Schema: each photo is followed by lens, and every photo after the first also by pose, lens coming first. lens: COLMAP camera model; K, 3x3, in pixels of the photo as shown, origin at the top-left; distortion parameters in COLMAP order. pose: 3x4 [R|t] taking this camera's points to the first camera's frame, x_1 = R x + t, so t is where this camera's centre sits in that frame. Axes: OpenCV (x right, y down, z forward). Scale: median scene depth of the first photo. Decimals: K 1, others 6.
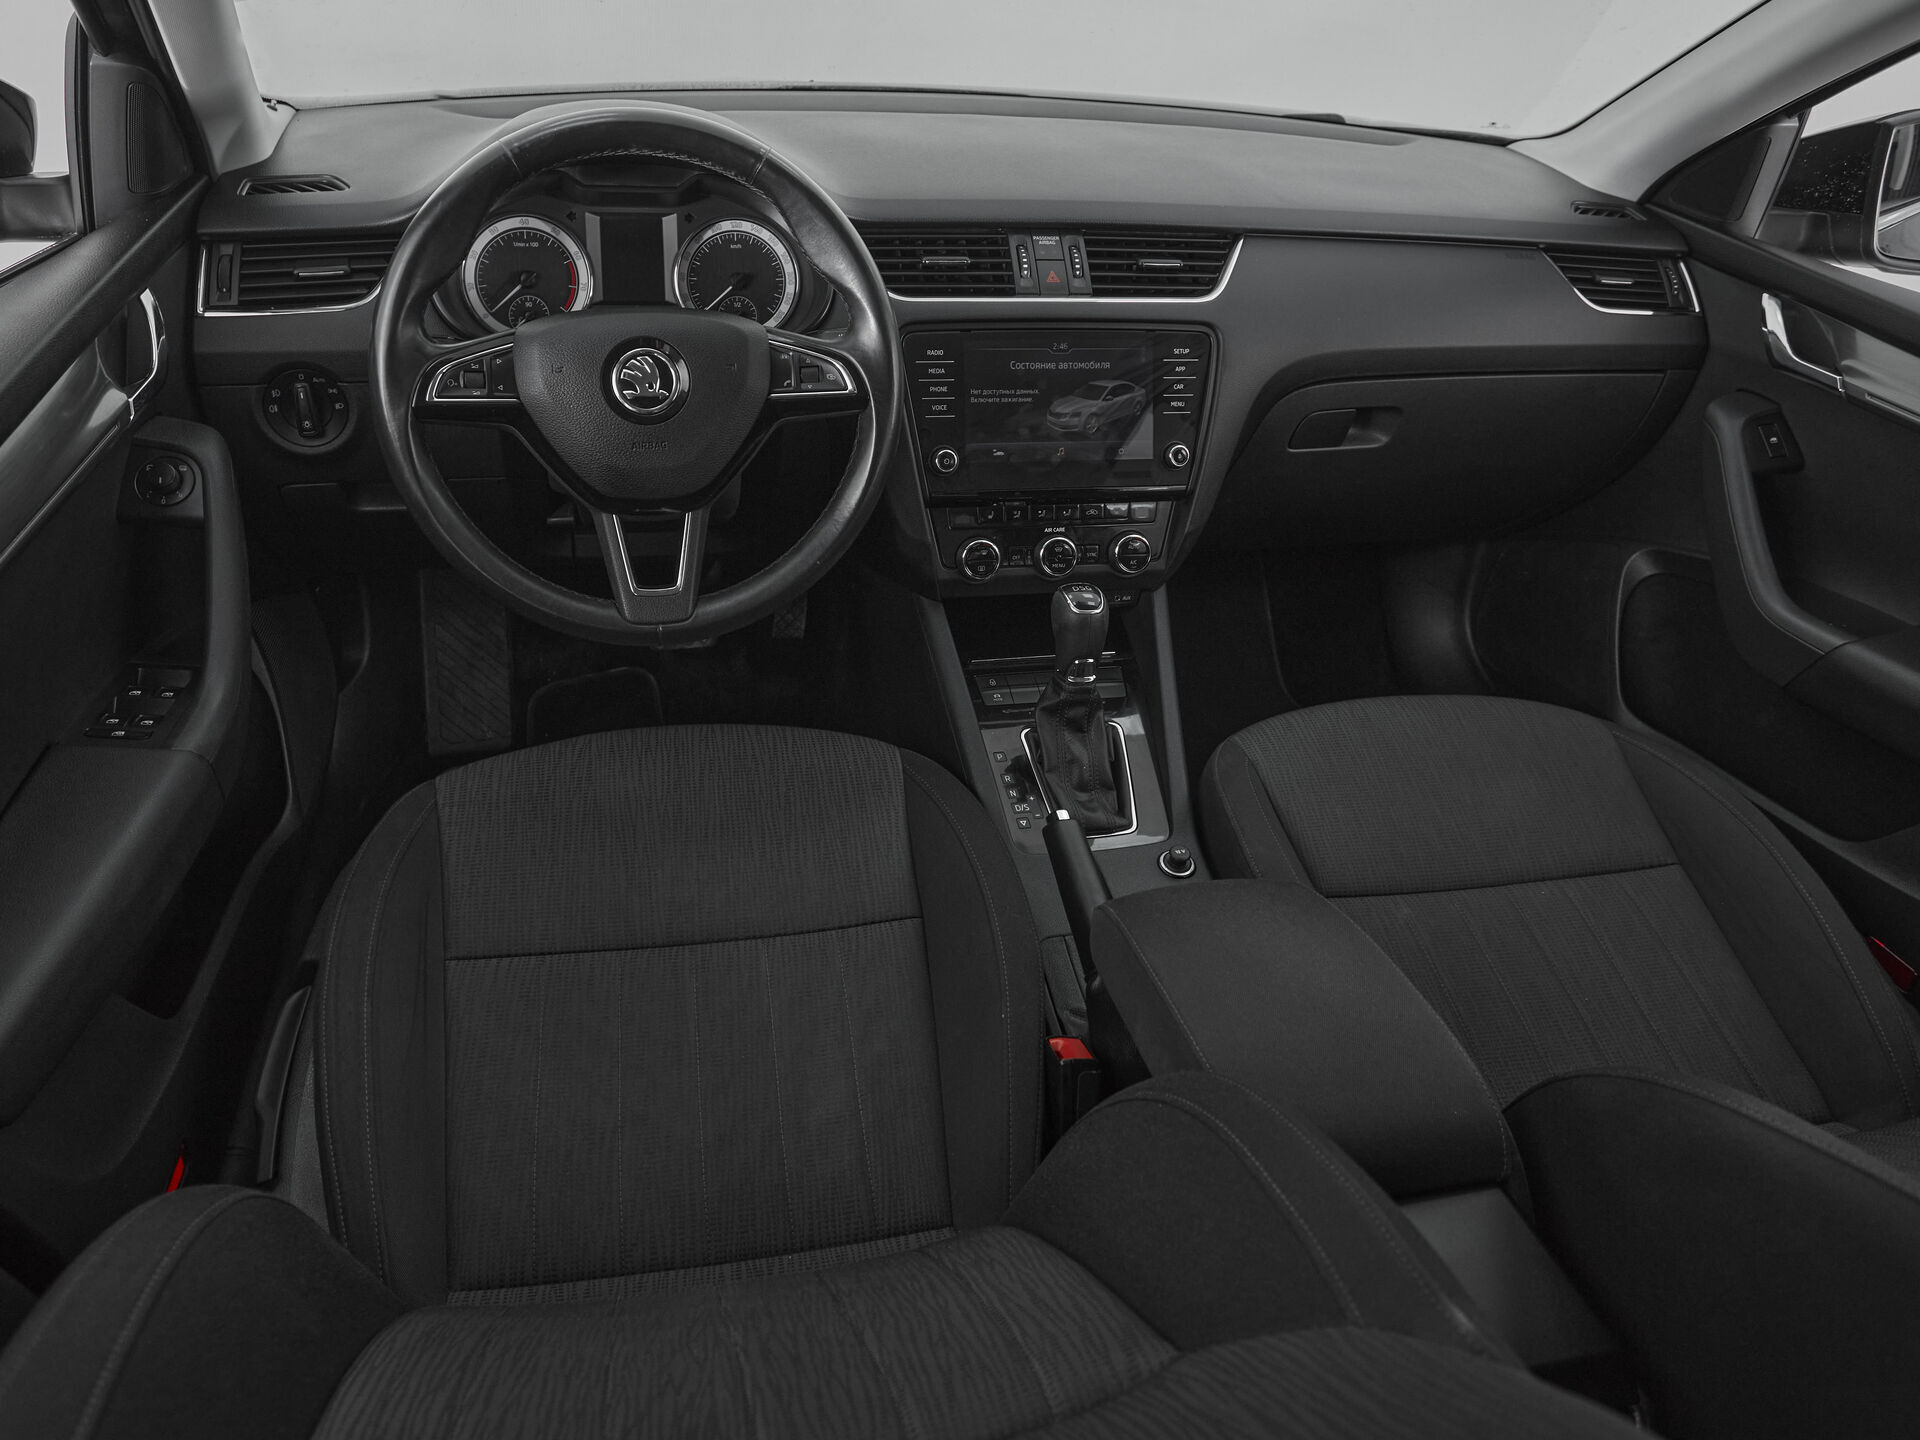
lens RADIAL K [[1272.3, 0, 892.2], [0, 1272.3, 692.2], [0, 0, 1]] dist [-0.100750, 0.070891]
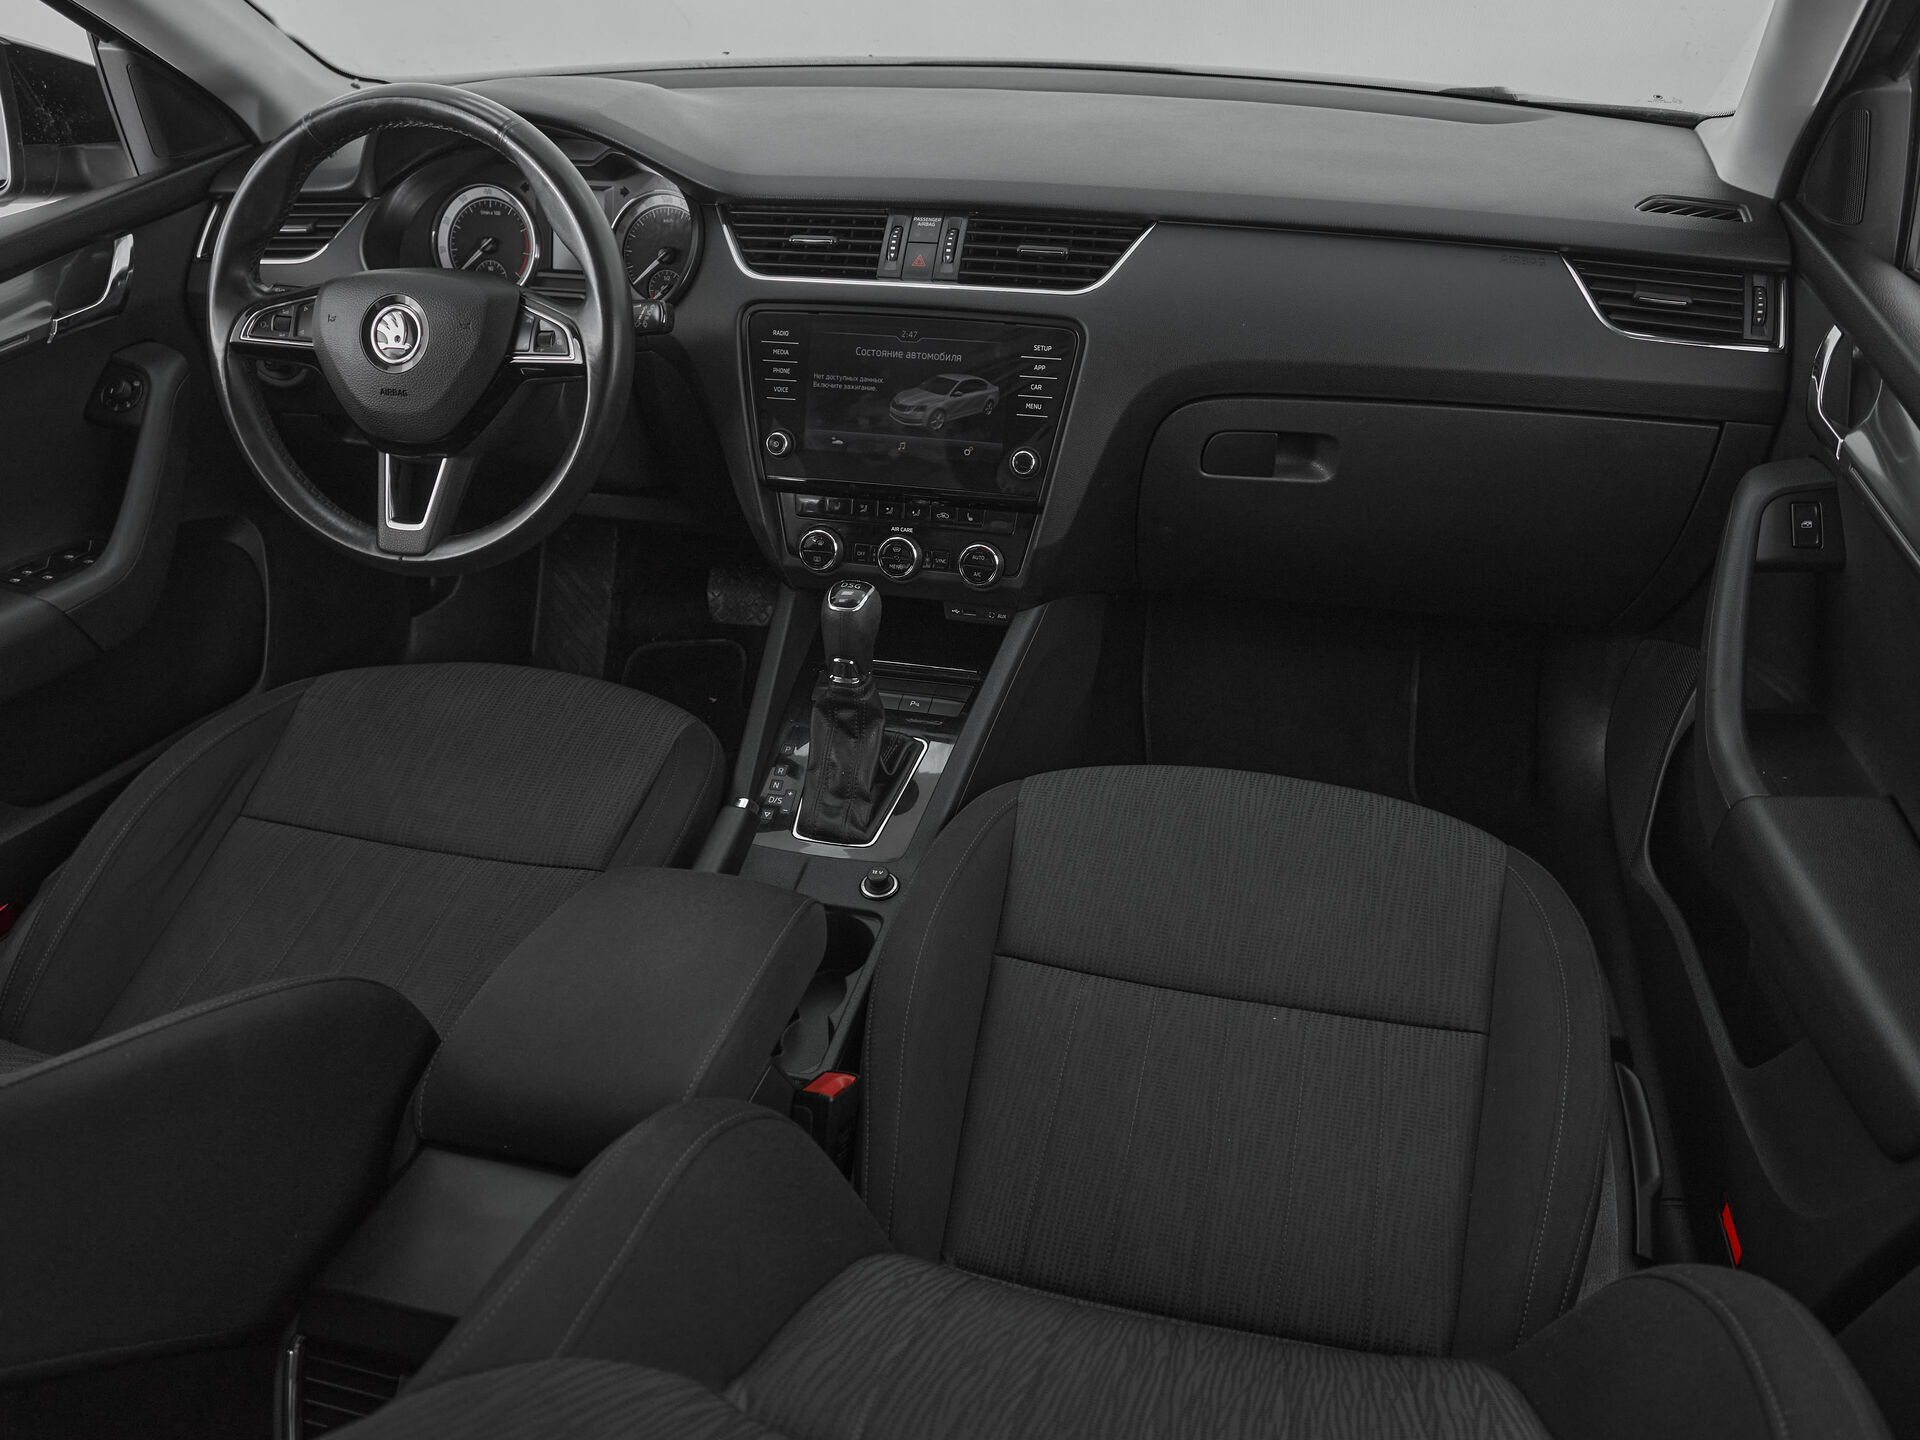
lens RADIAL K [[1388.1, 0, 1009.2], [0, 1388.1, 804.1], [0, 0, 1]] dist [-0.087178, 0.053433]
pose [[0.908330, 0.190486, -0.372359, 0.651699], [-0.175451, 0.981688, 0.074203, -0.017180], [0.379675, -0.002070, 0.925118, 0.070676]]
